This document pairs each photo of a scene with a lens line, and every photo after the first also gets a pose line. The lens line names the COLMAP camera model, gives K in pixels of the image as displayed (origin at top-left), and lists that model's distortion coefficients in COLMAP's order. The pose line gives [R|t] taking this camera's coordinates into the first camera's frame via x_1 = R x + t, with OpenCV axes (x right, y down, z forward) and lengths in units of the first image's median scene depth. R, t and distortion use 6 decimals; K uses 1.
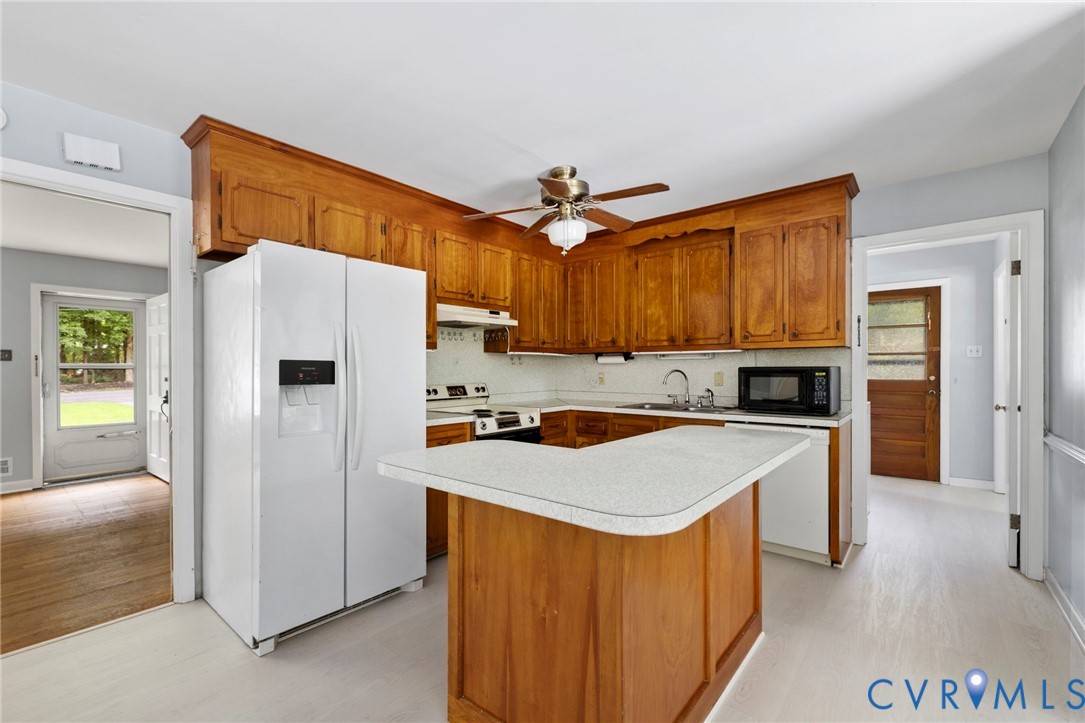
lens RADIAL K [[476.7, 0, 541.1], [0, 476.7, 366.5], [0, 0, 1]] dist [0.003276, -0.000530]
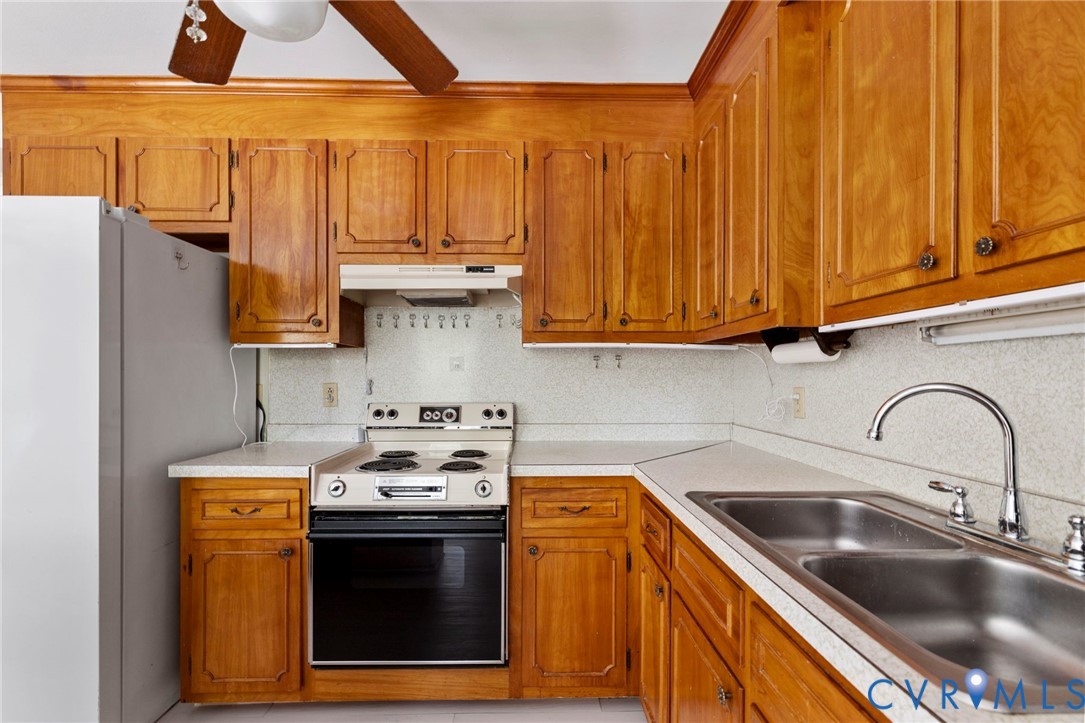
lens RADIAL K [[476.7, 0, 542.7], [0, 476.7, 378.4], [0, 0, 1]] dist [0.003276, -0.000530]
pose [[0.648552, 0.005869, -0.761147, 0.332698], [0.000829, 0.999964, 0.008417, 0.002460], [0.761170, -0.006090, 0.648524, 0.685947]]
